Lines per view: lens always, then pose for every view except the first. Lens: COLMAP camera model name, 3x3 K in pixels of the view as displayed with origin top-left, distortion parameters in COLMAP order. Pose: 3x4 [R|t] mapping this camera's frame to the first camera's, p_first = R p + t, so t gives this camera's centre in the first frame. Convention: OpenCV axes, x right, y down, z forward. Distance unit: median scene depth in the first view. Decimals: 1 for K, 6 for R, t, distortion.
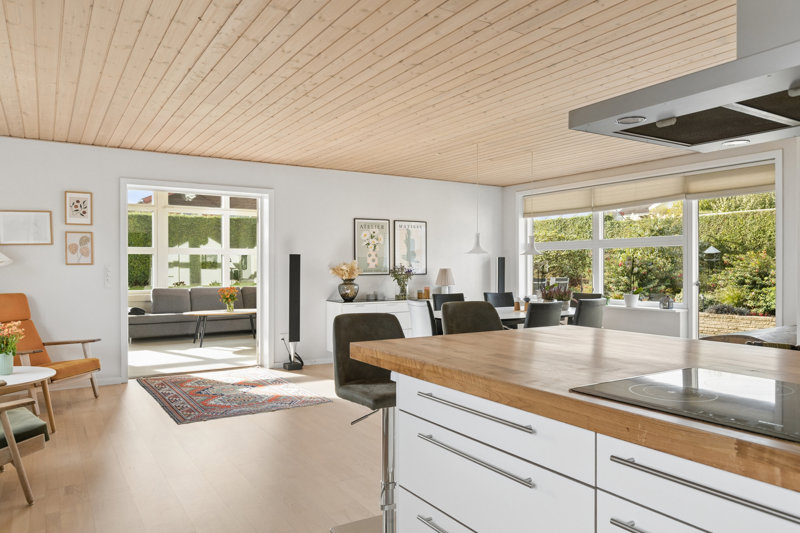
lens RADIAL K [[562.3, 0, 412.5], [0, 562.3, 270.4], [0, 0, 1]] dist [-0.011988, -0.006196]
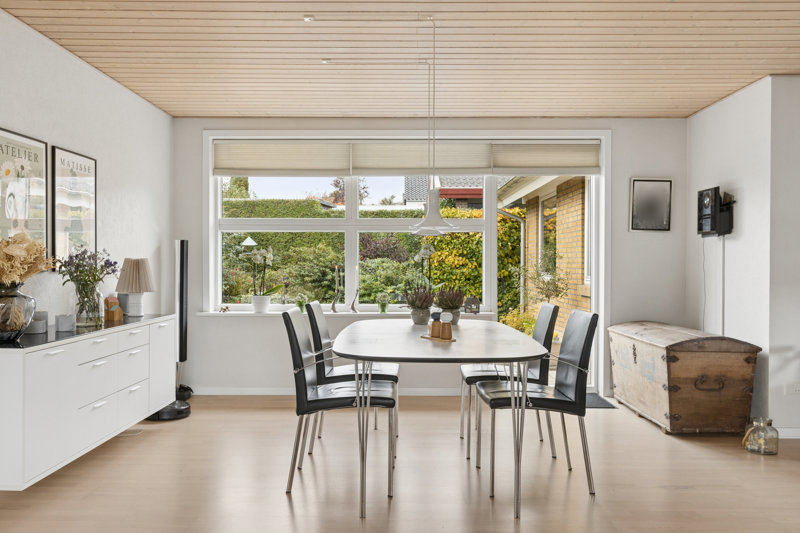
lens RADIAL K [[651.6, 0, 400.6], [0, 651.6, 268.2], [0, 0, 1]] dist [-0.038286, 0.004504]
pose [[0.571365, 0.000924, 0.820695, -0.333413], [-0.001729, 0.999999, 0.000077, 0.007878], [-0.820694, -0.001463, 0.571366, 0.553565]]
